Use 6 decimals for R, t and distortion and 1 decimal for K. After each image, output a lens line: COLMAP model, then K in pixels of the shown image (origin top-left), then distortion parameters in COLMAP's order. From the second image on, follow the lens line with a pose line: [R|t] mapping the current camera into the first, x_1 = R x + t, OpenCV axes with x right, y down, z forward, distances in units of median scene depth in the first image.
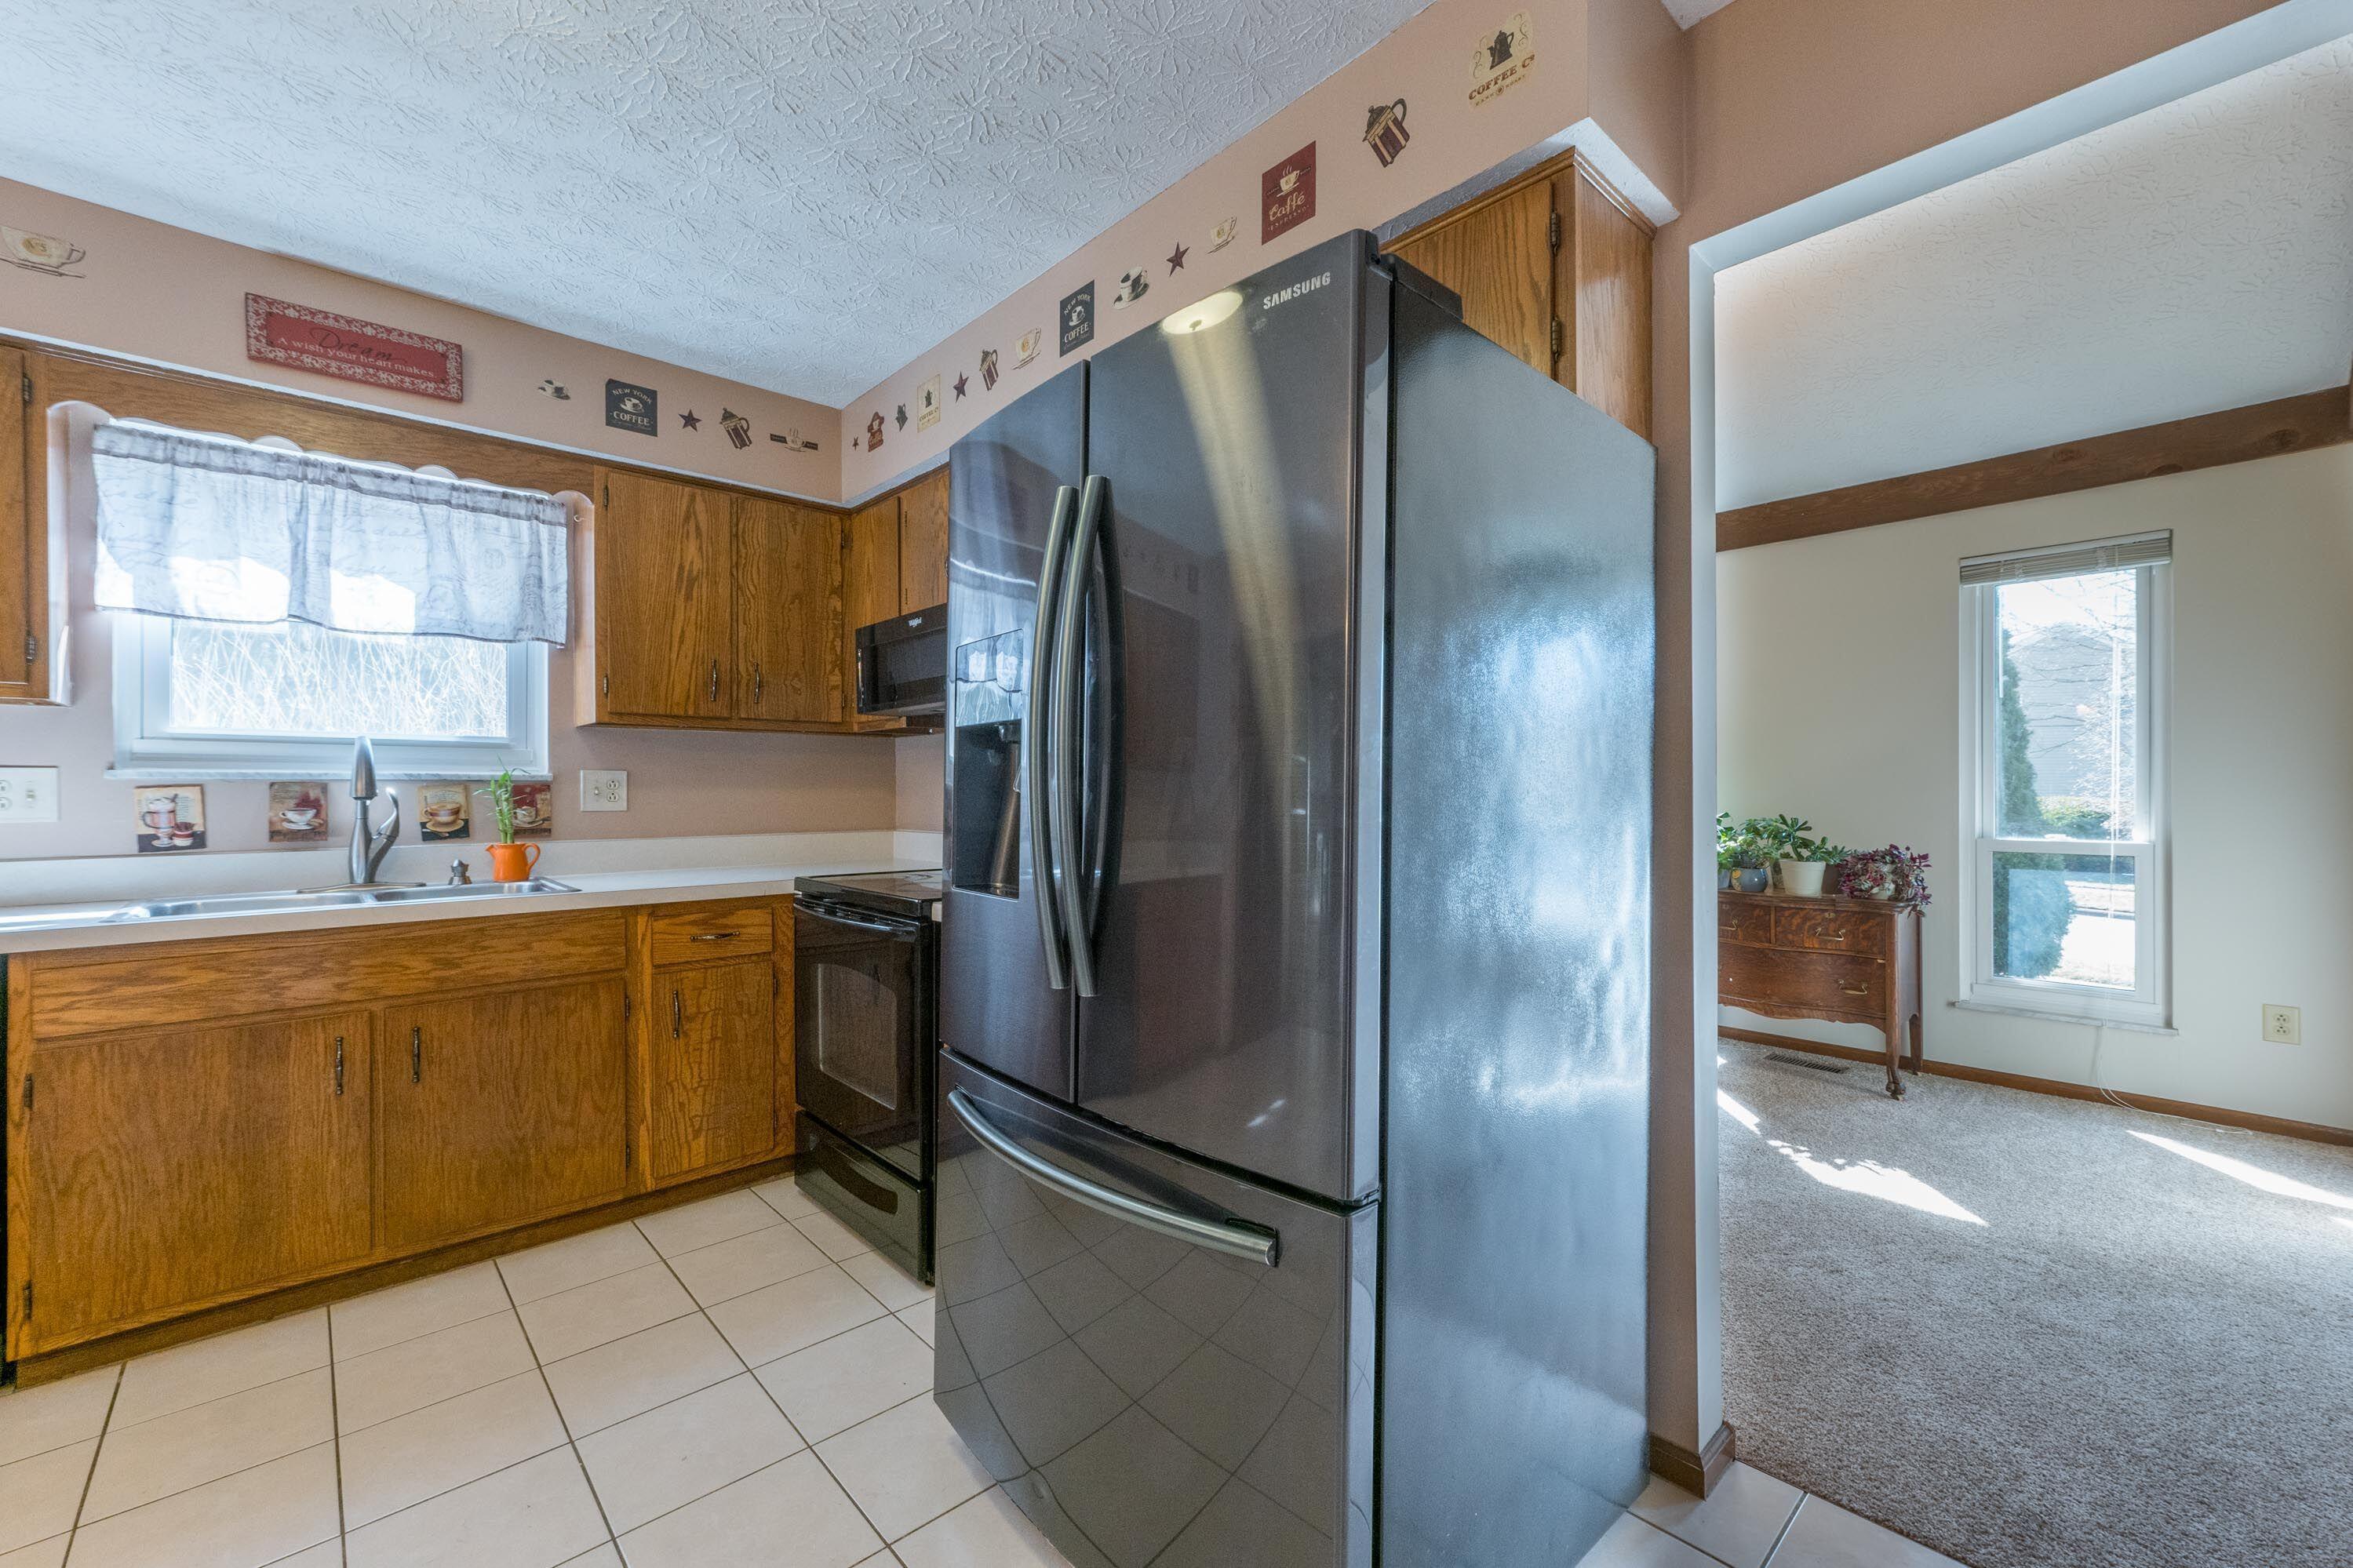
lens RADIAL K [[941.4, 0, 1176.5], [0, 941.4, 784.0], [0, 0, 1]] dist [0.001774, 0.000318]
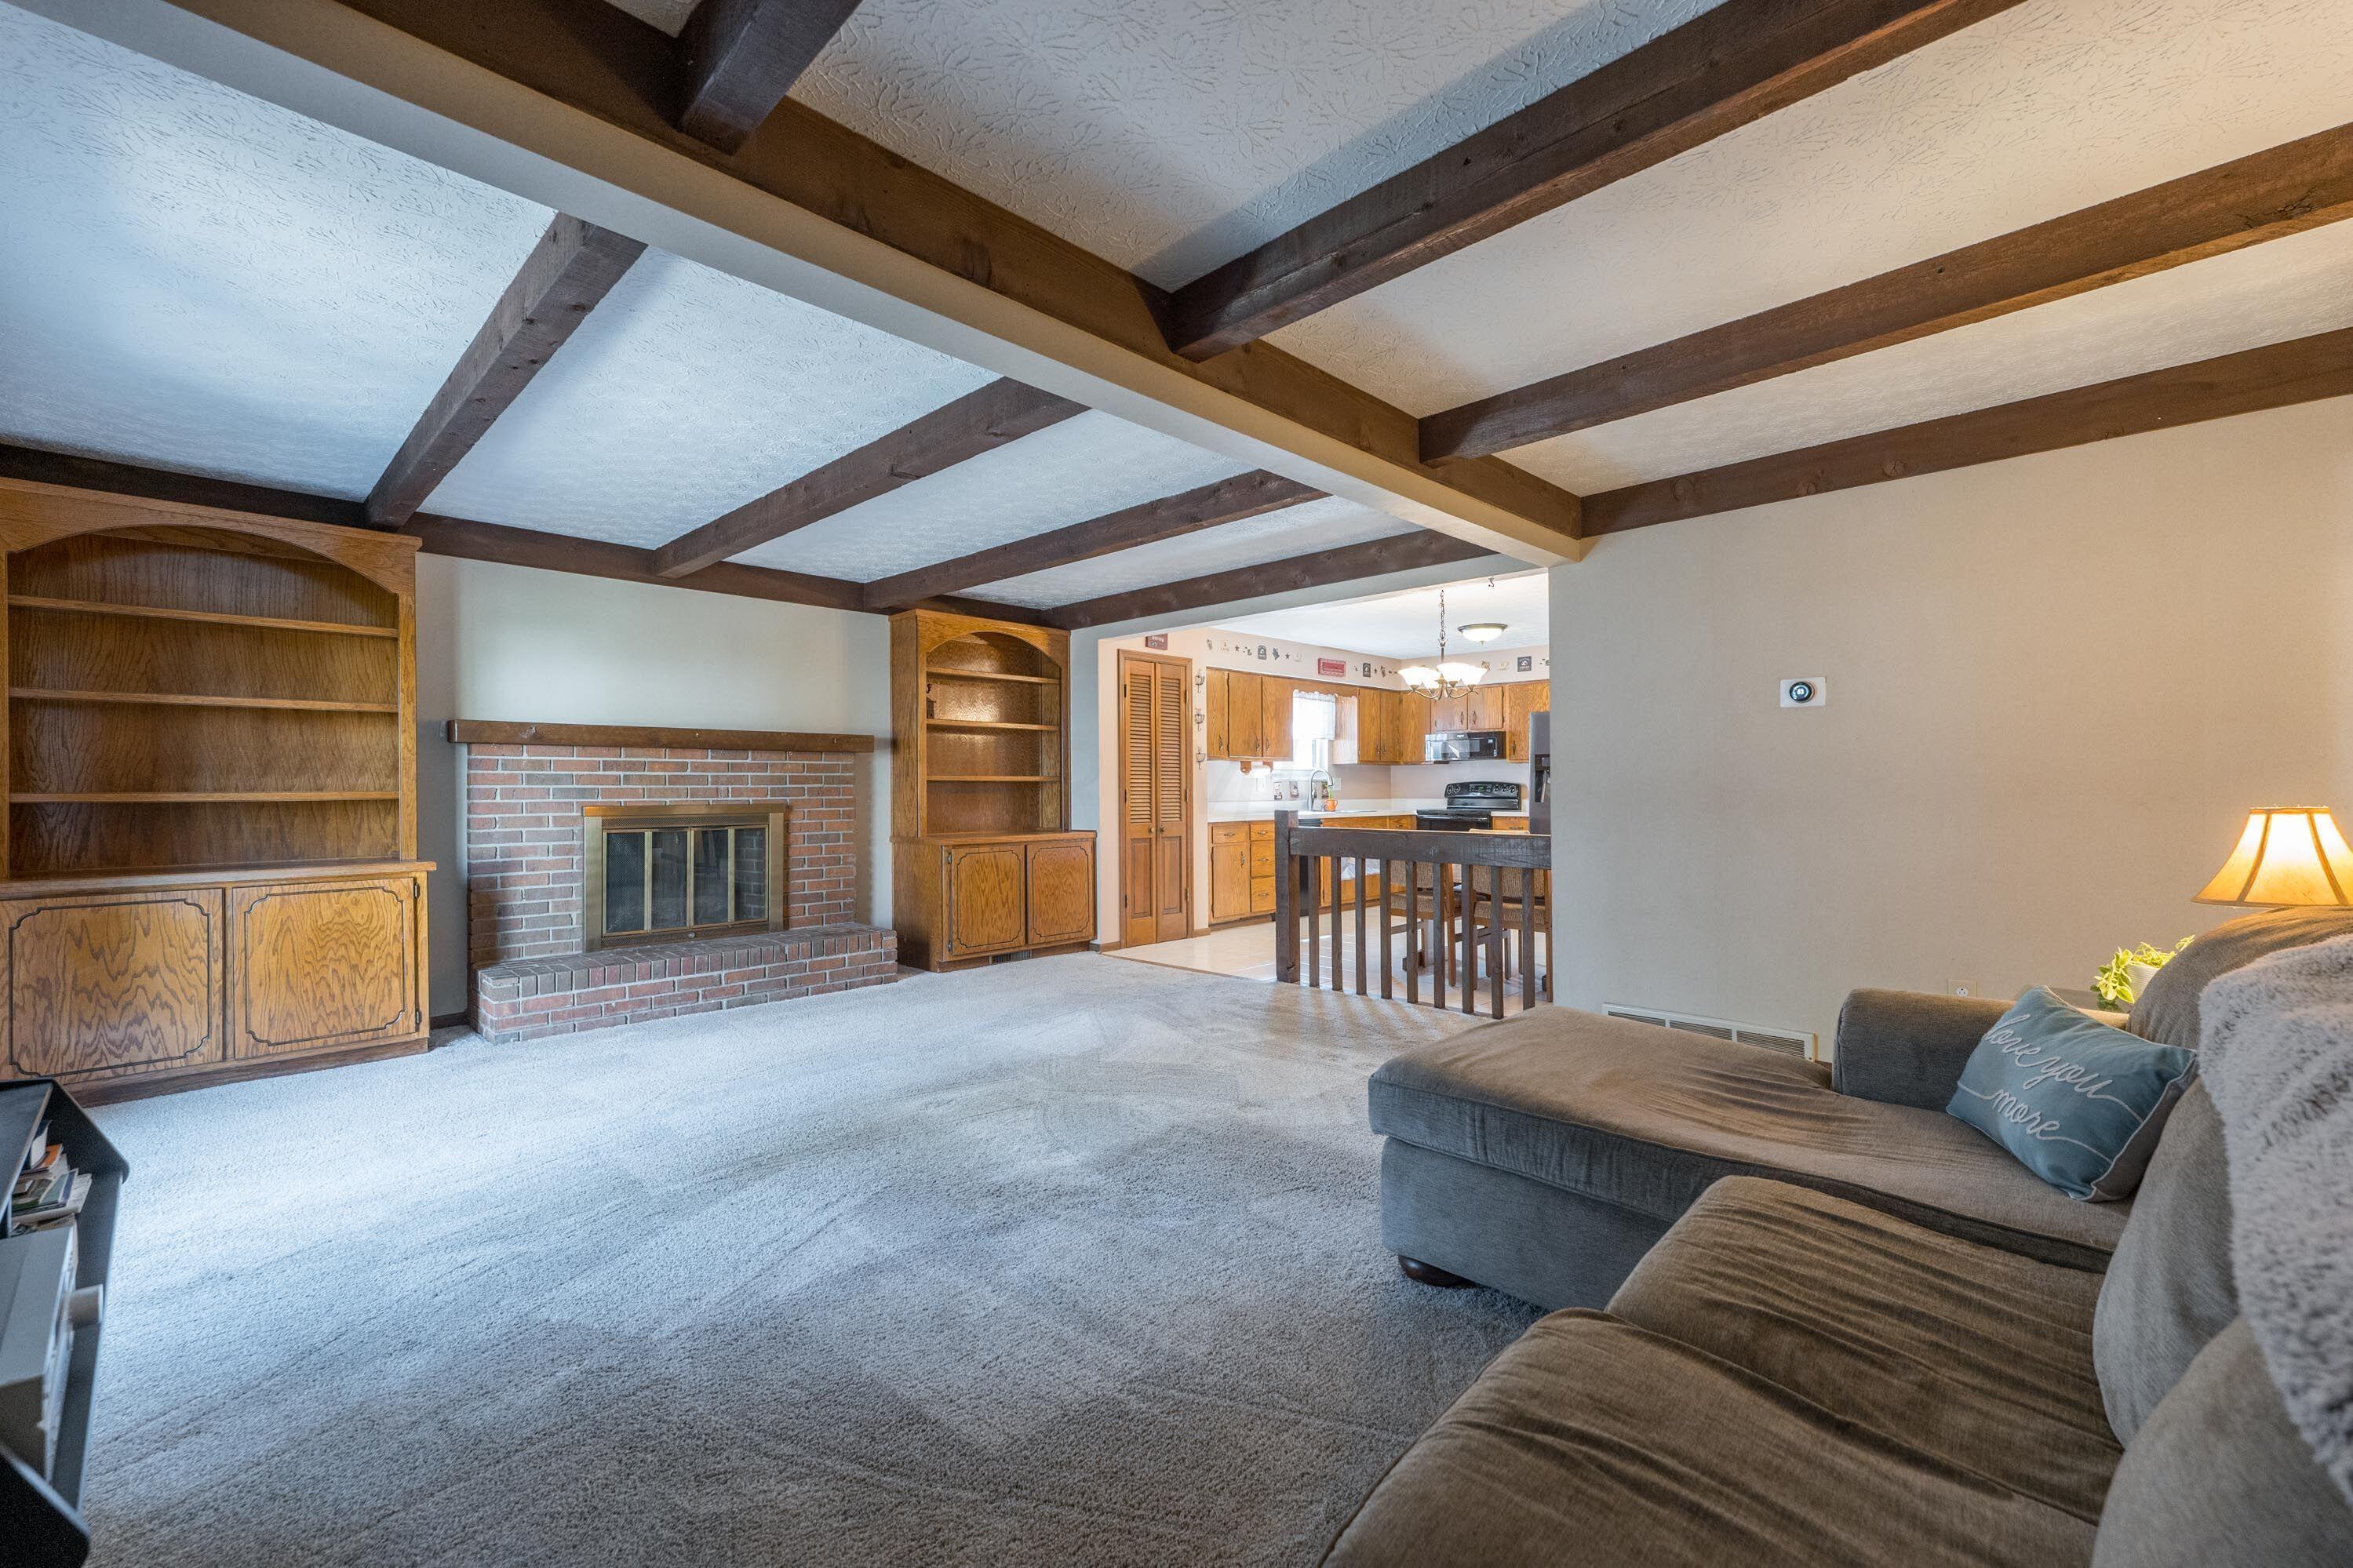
lens RADIAL K [[982.4, 0, 1169.1], [0, 982.4, 792.1], [0, 0, 1]] dist [0.000146, 0.000028]
pose [[0.999232, -0.000600, 0.039172, -1.497735], [0.000427, 0.999990, 0.004436, 0.019576], [-0.039174, -0.004416, 0.999223, -2.606295]]
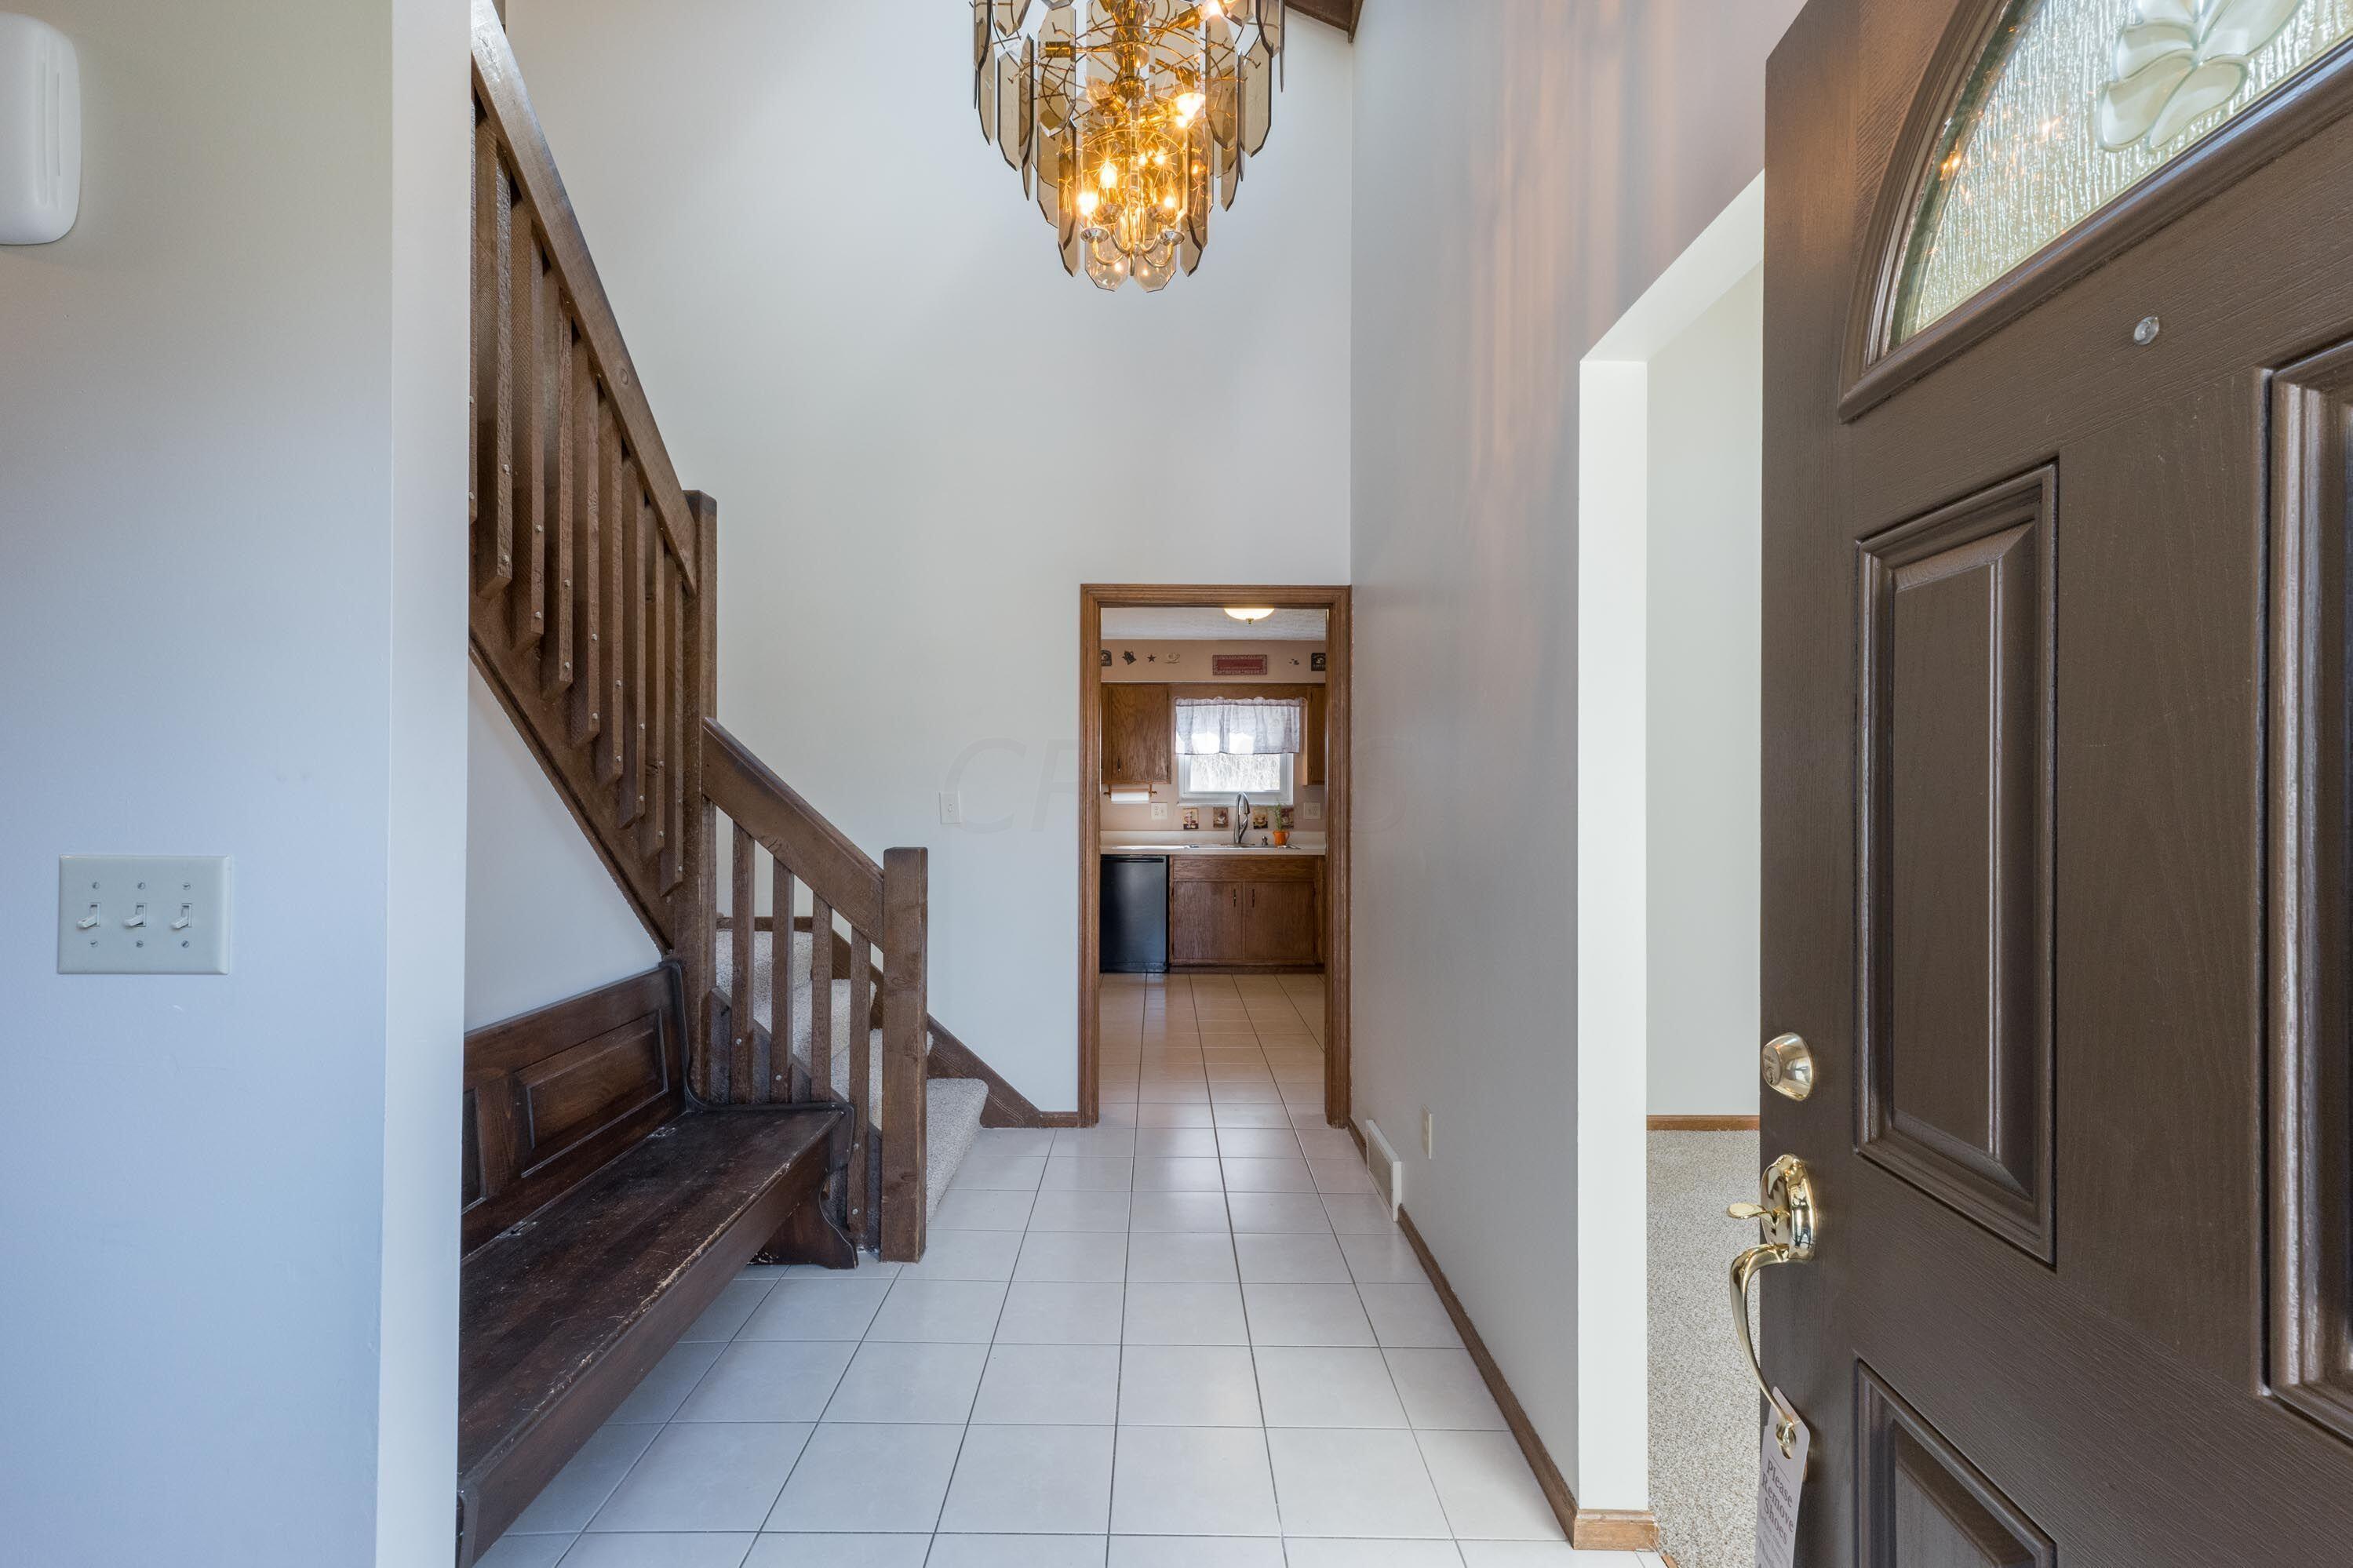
lens RADIAL K [[982.4, 0, 1169.1], [0, 982.4, 792.1], [0, 0, 1]] dist [0.000146, 0.000028]
pose [[0.739339, 0.003413, -0.673324, 0.966535], [-0.006766, 0.999974, -0.002361, -0.039554], [0.673299, 0.006301, 0.739344, -1.313262]]
